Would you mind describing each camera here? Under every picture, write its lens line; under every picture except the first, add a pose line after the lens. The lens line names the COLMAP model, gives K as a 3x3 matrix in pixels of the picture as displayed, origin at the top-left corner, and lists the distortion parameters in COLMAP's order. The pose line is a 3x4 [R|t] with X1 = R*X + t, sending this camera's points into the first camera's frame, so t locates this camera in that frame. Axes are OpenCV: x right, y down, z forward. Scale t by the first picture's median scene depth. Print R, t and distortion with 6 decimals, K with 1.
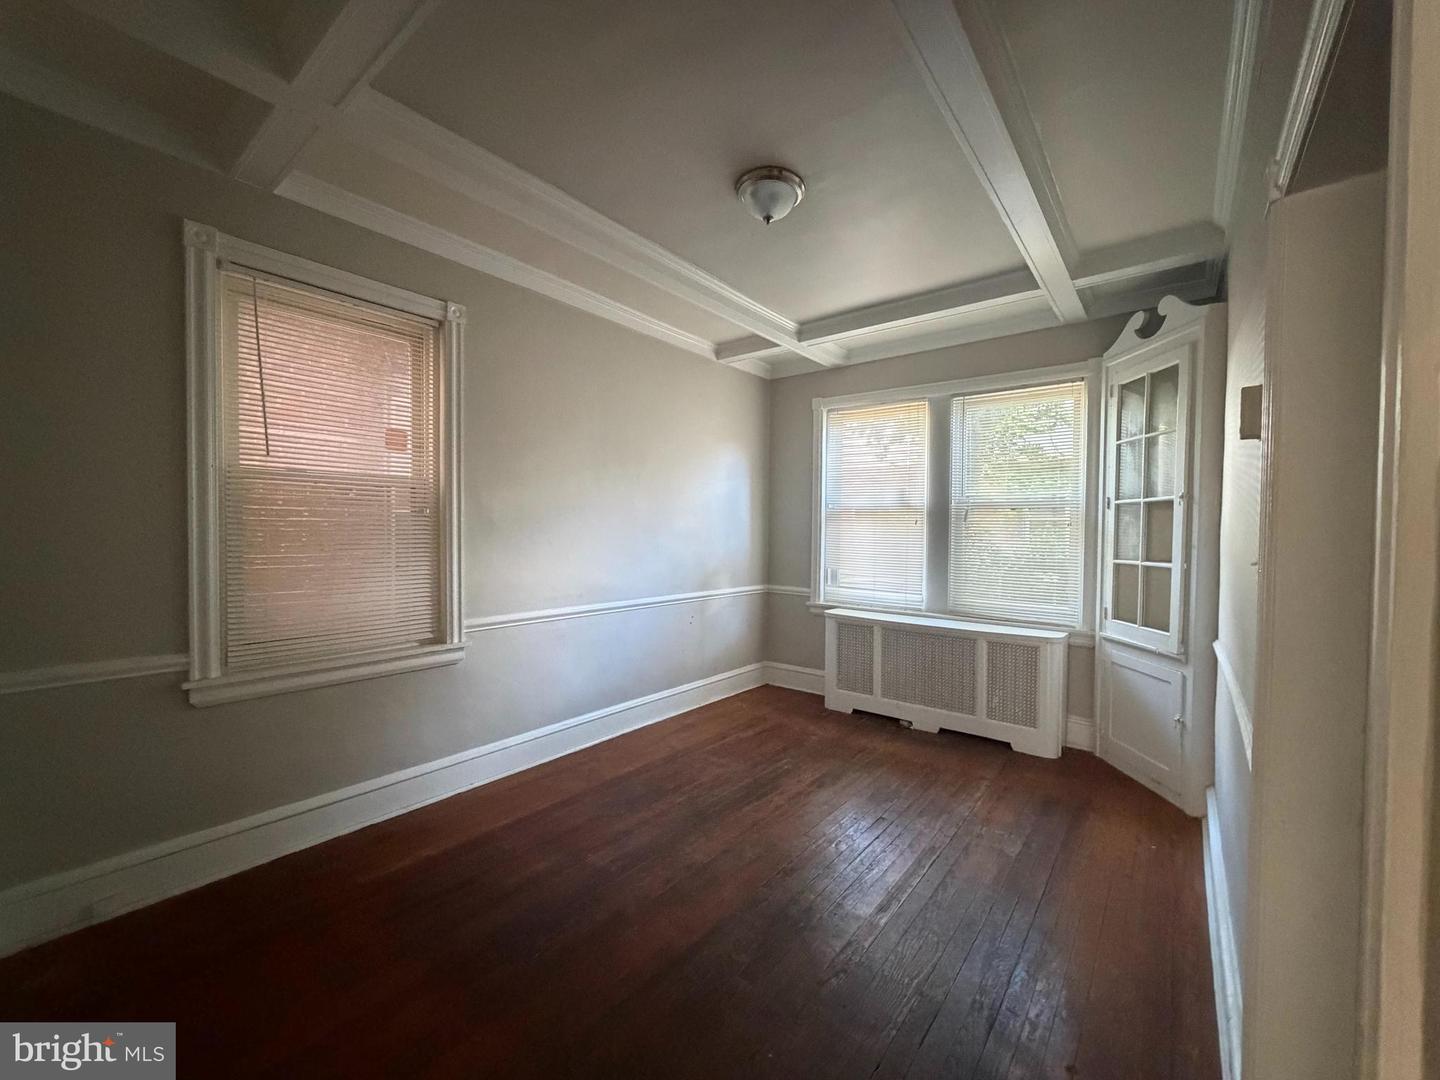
lens RADIAL K [[573.7, 0, 724.8], [0, 573.7, 540.8], [0, 0, 1]] dist [-0.000963, -0.000340]
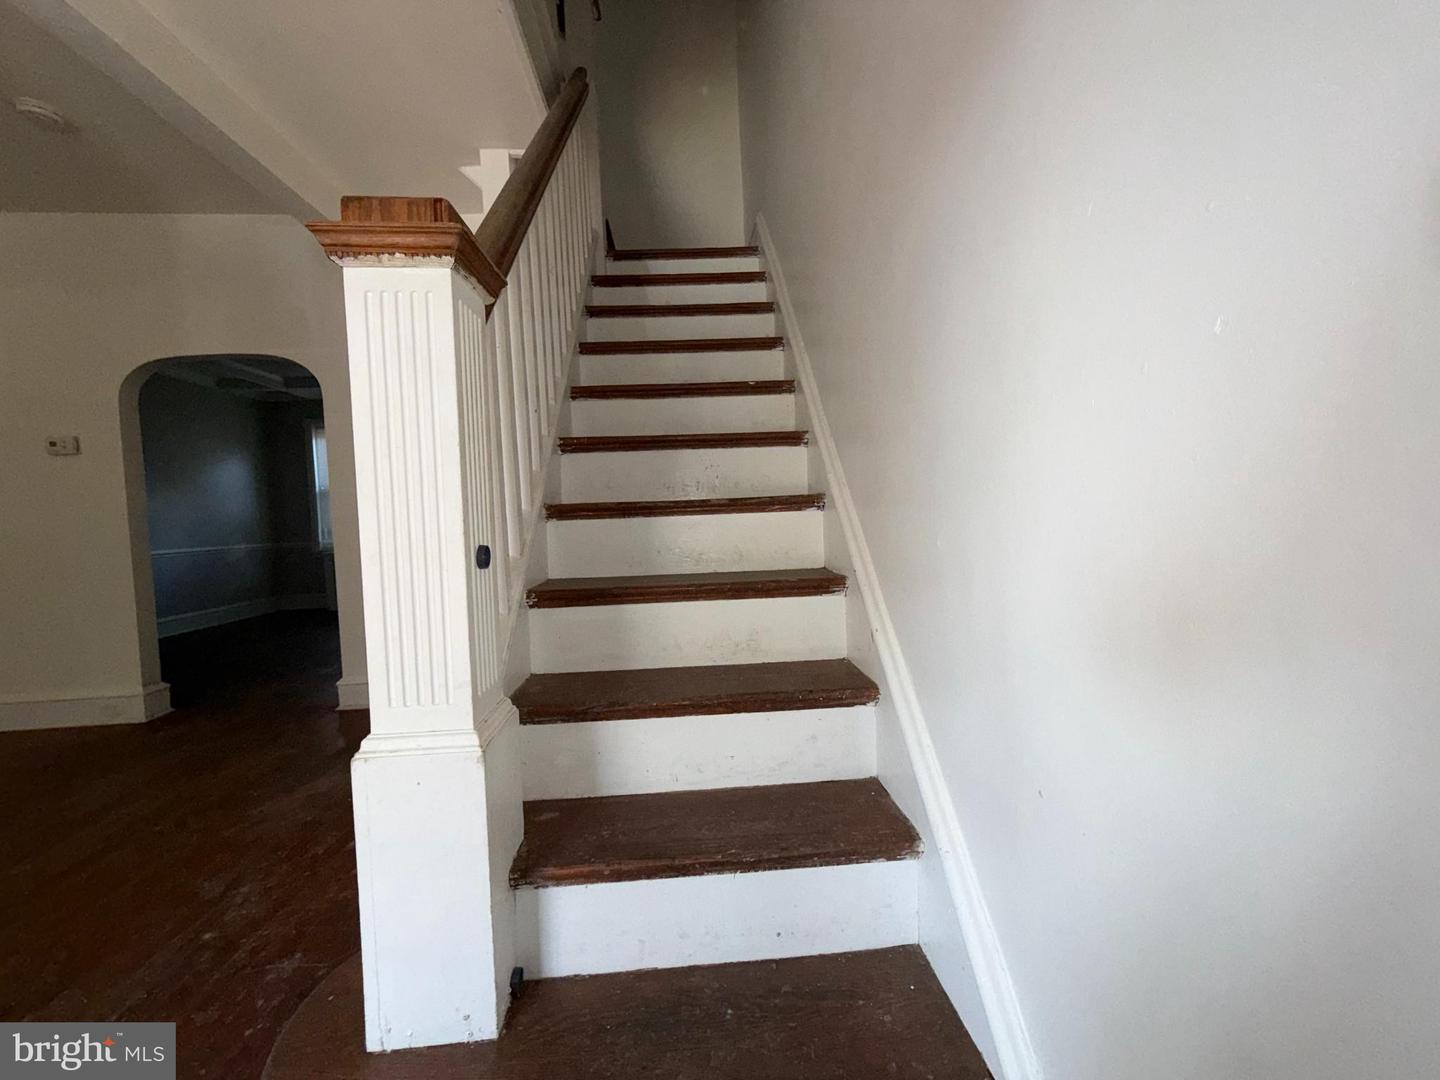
lens RADIAL K [[573.7, 0, 722.7], [0, 573.7, 542.7], [0, 0, 1]] dist [-0.000963, -0.000340]
pose [[0.728352, -0.072005, 0.681409, -0.095874], [0.052813, 0.997404, 0.048945, 0.069293], [-0.683165, 0.000338, 0.730264, -0.879102]]
